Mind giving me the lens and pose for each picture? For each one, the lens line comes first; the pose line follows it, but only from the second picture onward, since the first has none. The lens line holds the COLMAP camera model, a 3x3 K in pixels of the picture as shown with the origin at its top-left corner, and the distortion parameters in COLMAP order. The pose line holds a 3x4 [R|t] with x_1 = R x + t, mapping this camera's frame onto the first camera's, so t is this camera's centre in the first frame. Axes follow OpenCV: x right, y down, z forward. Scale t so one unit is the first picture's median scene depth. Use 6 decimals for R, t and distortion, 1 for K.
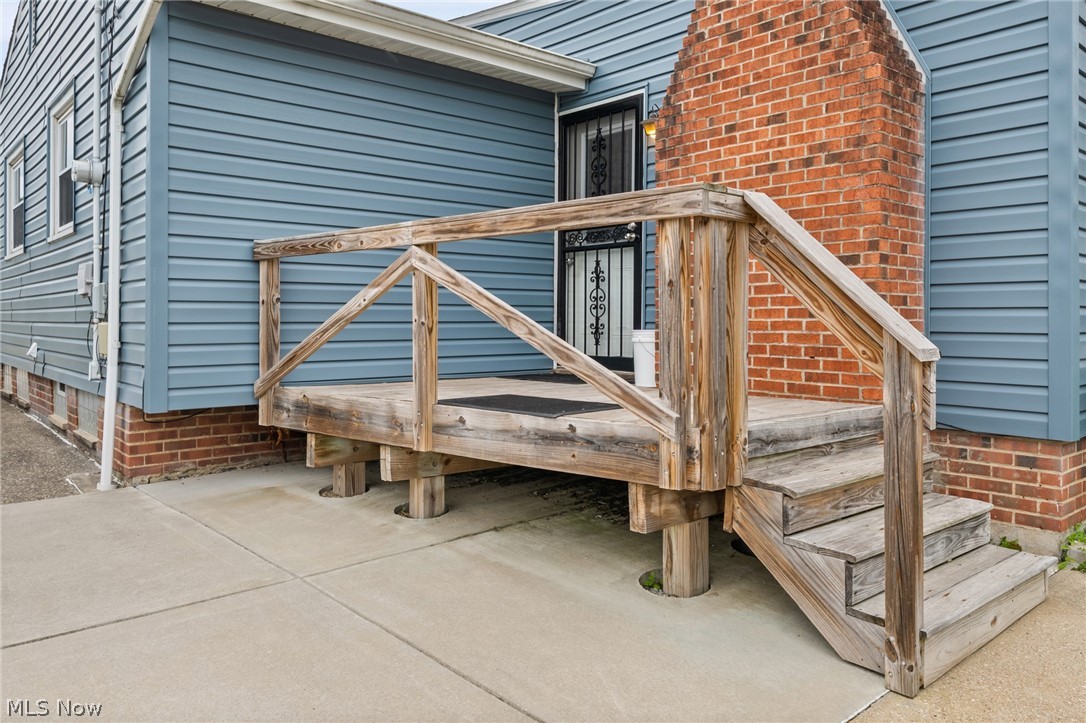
lens RADIAL K [[793.3, 0, 542.7], [0, 793.3, 315.8], [0, 0, 1]] dist [0.001294, 0.000240]
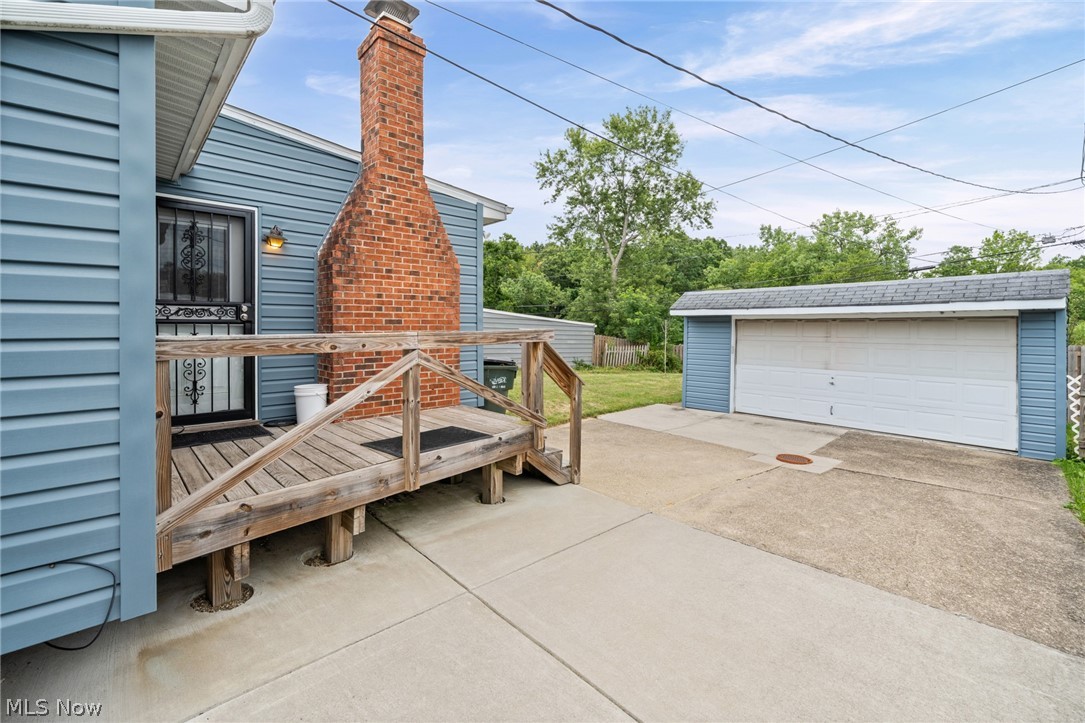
lens RADIAL K [[477.0, 0, 545.6], [0, 477.0, 329.4], [0, 0, 1]] dist [-0.001277, 0.000052]
pose [[-0.034385, -0.010628, 0.999352, -0.948860], [-0.005298, 0.999931, 0.010452, -0.123342], [-0.999395, -0.004935, -0.034439, 0.726252]]
